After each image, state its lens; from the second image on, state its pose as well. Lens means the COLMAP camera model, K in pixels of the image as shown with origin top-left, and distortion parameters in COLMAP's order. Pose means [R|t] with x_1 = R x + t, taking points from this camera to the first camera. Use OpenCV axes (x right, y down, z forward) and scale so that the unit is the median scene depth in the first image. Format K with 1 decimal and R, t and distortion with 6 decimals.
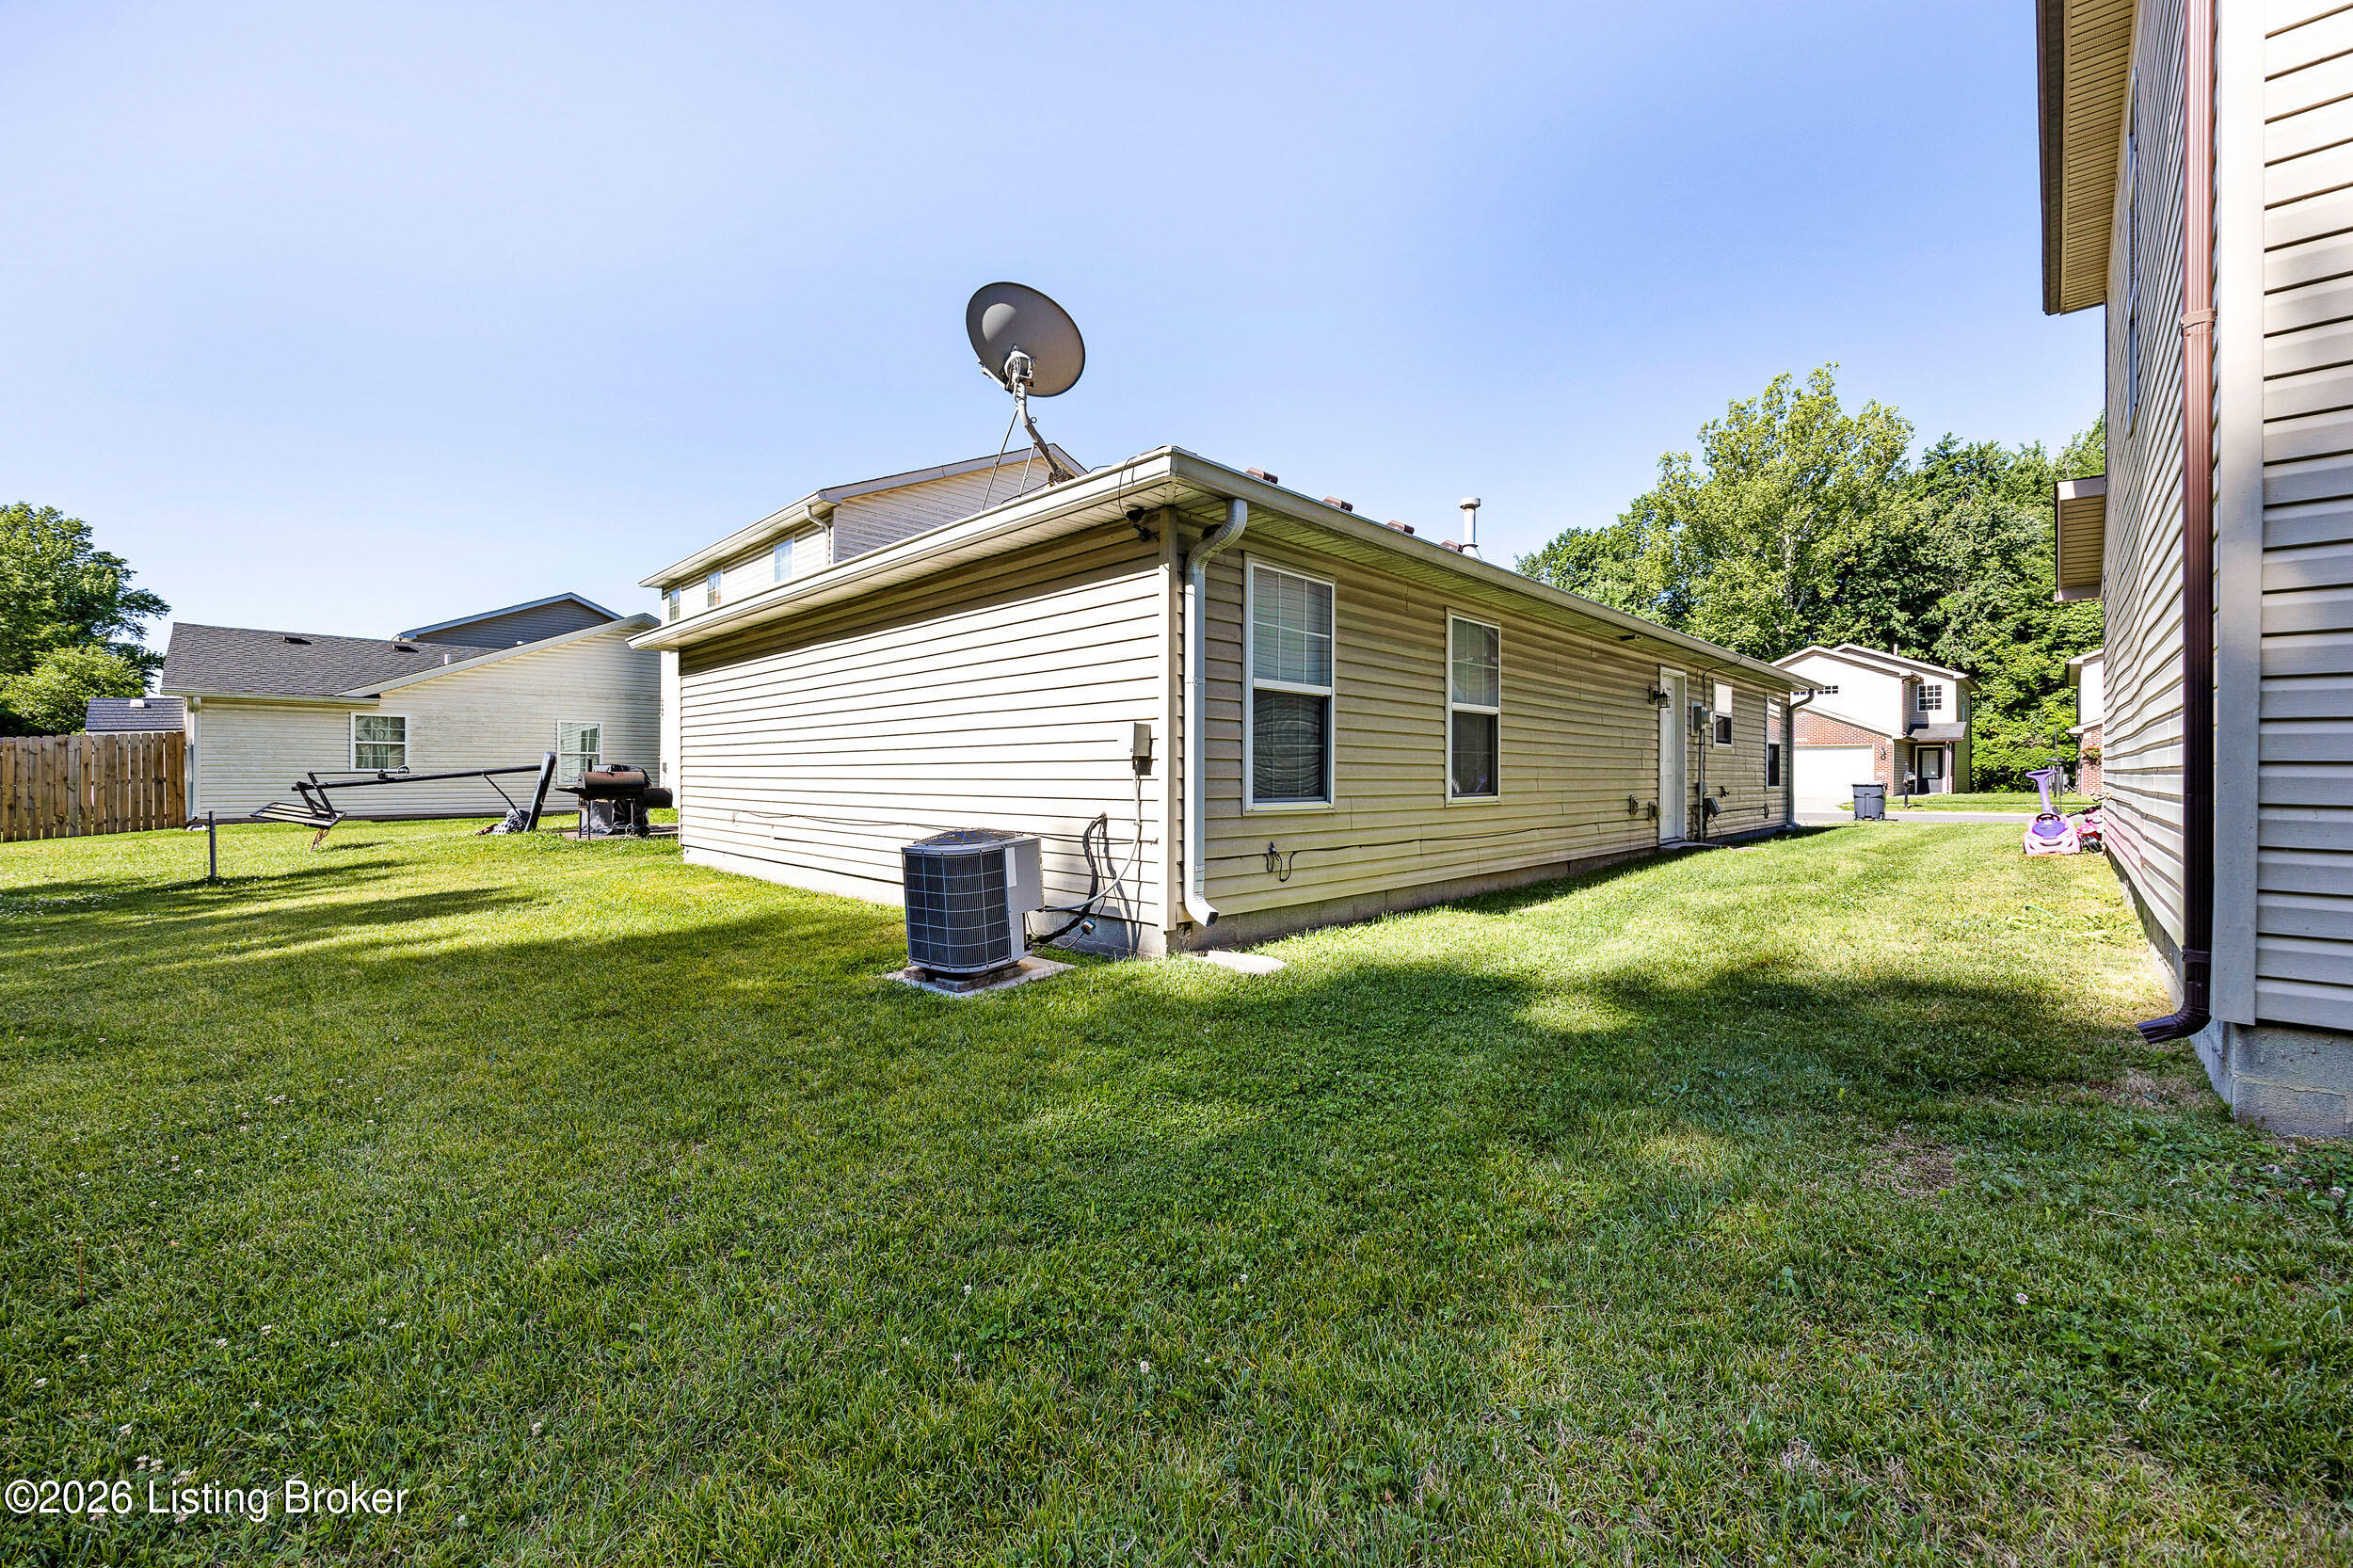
lens RADIAL K [[903.6, 0, 1171.9], [0, 903.6, 776.6], [0, 0, 1]] dist [-0.006727, -0.000436]
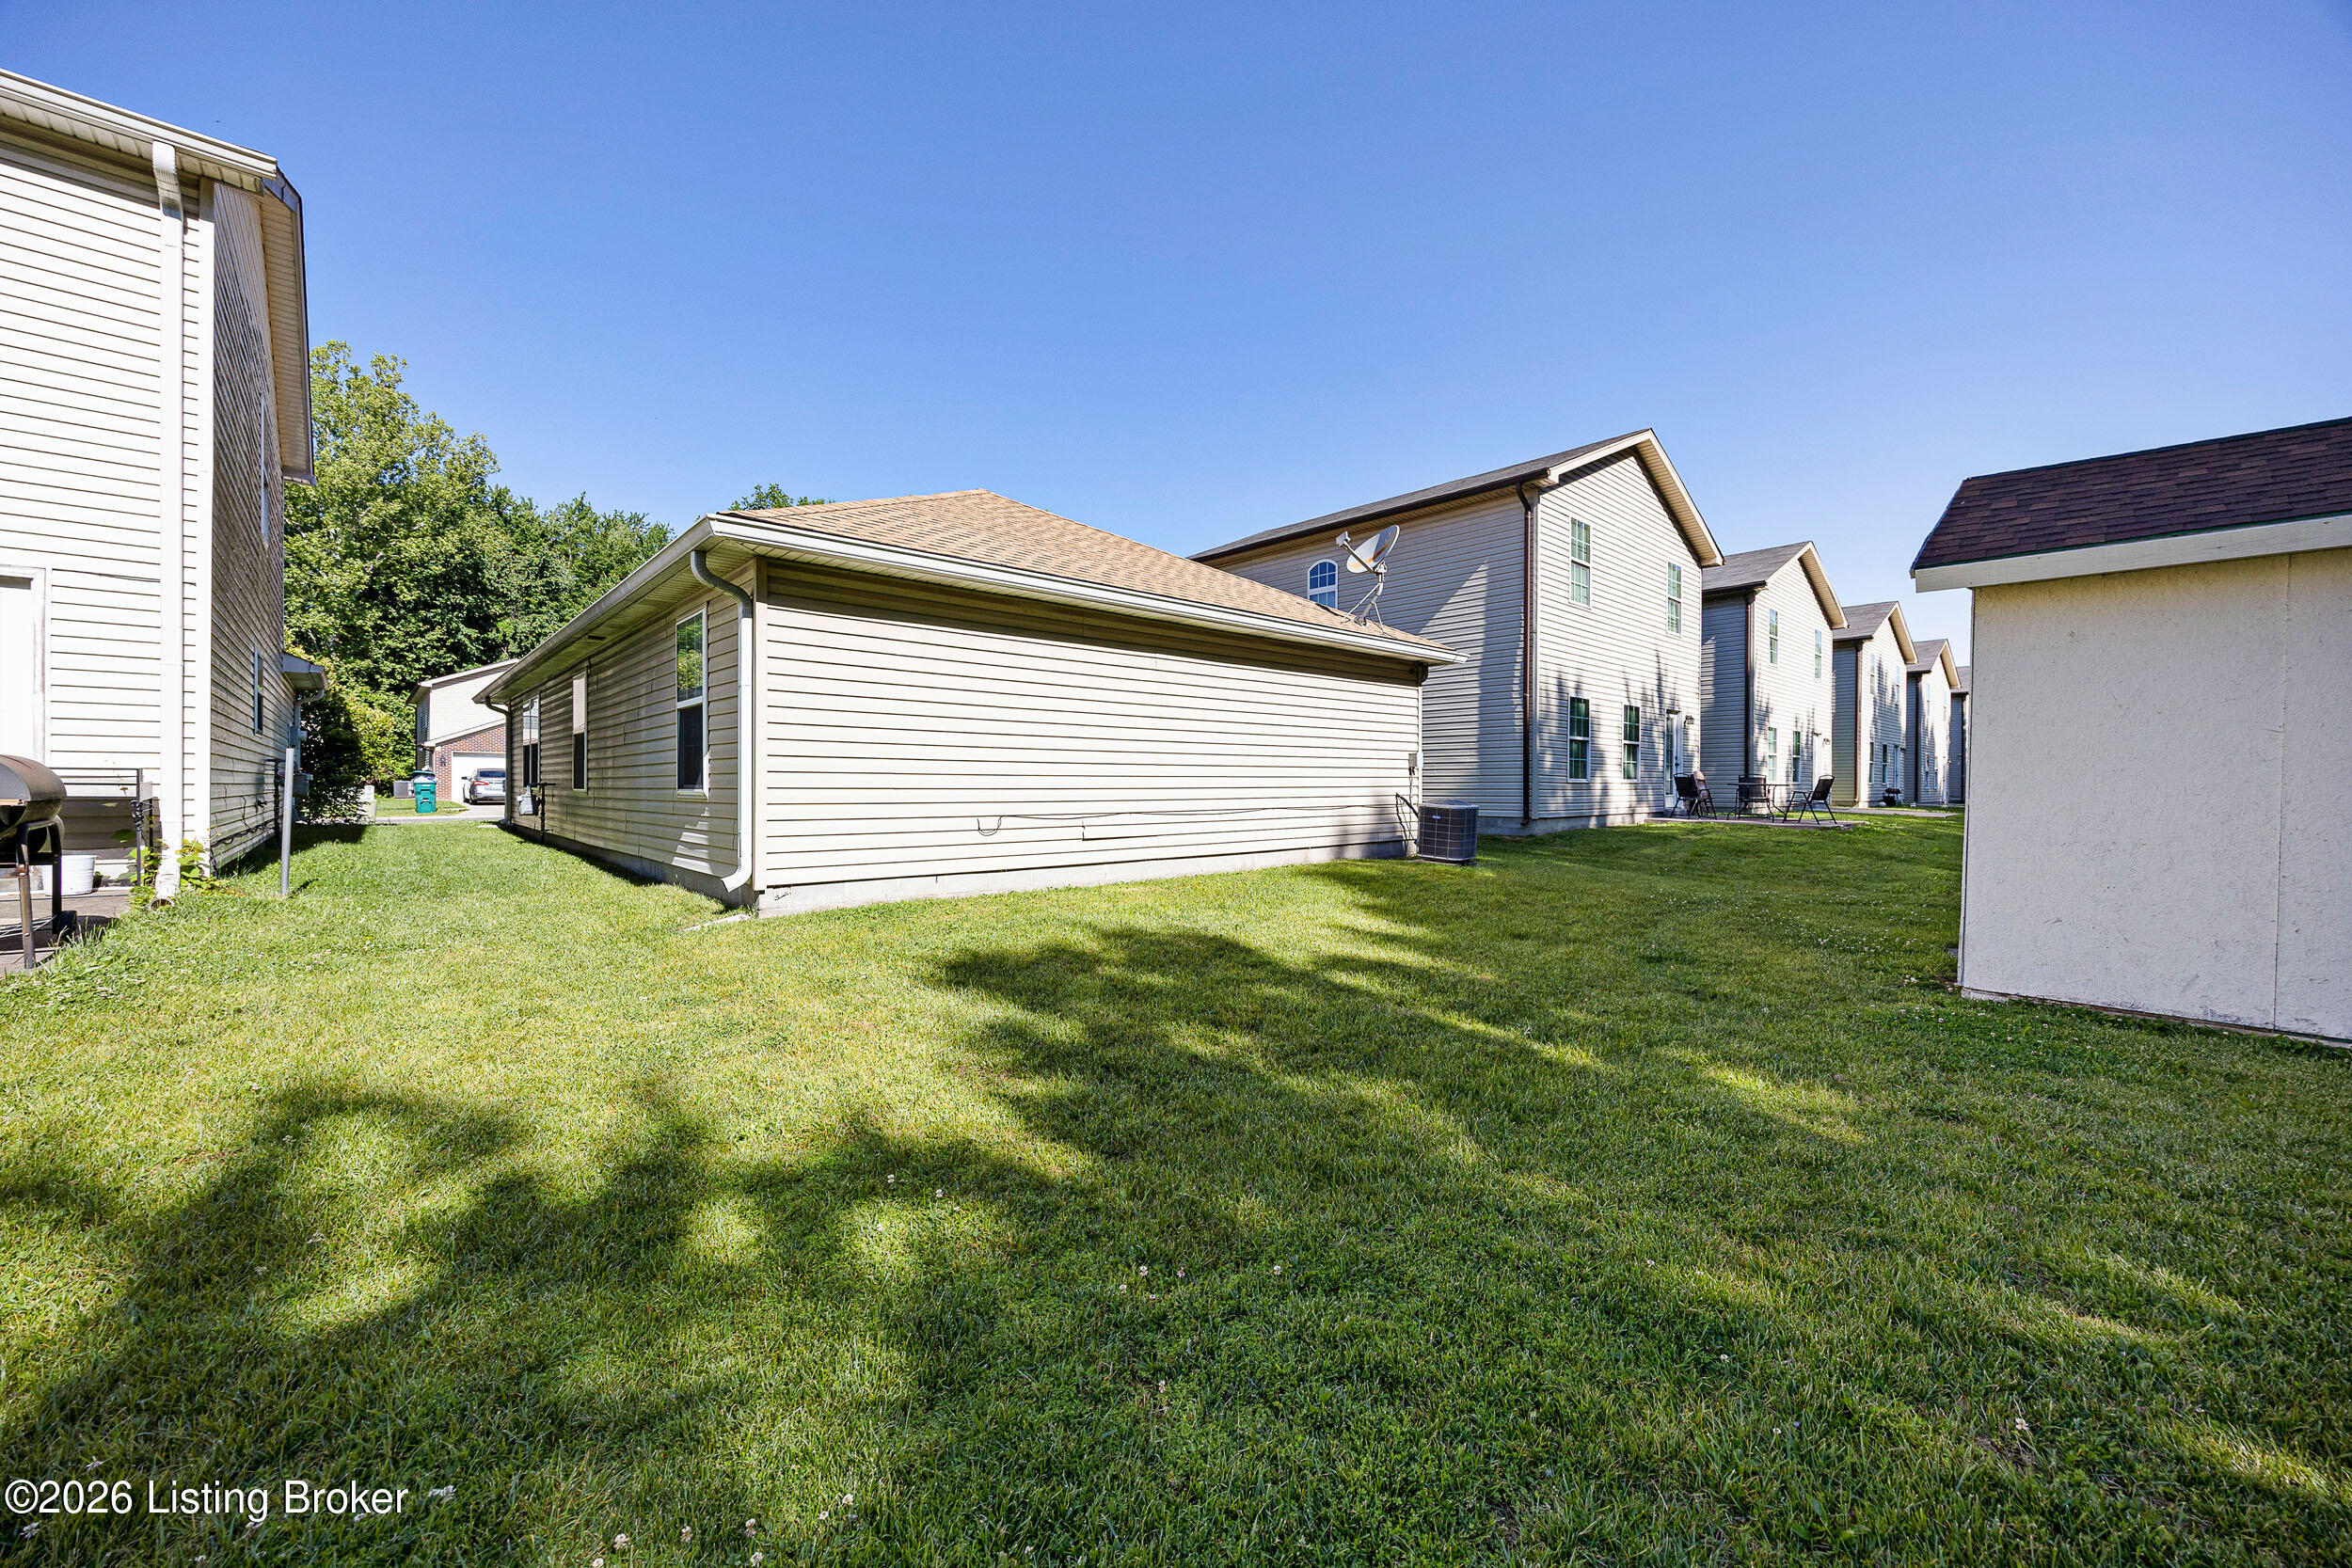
lens RADIAL K [[903.2, 0, 1173.4], [0, 903.2, 787.3], [0, 0, 1]] dist [-0.006727, -0.000436]
pose [[0.063889, -0.004917, 0.997945, -0.192593], [0.004029, 0.999981, 0.004669, 0.001291], [-0.997949, 0.003722, 0.063908, 0.119259]]
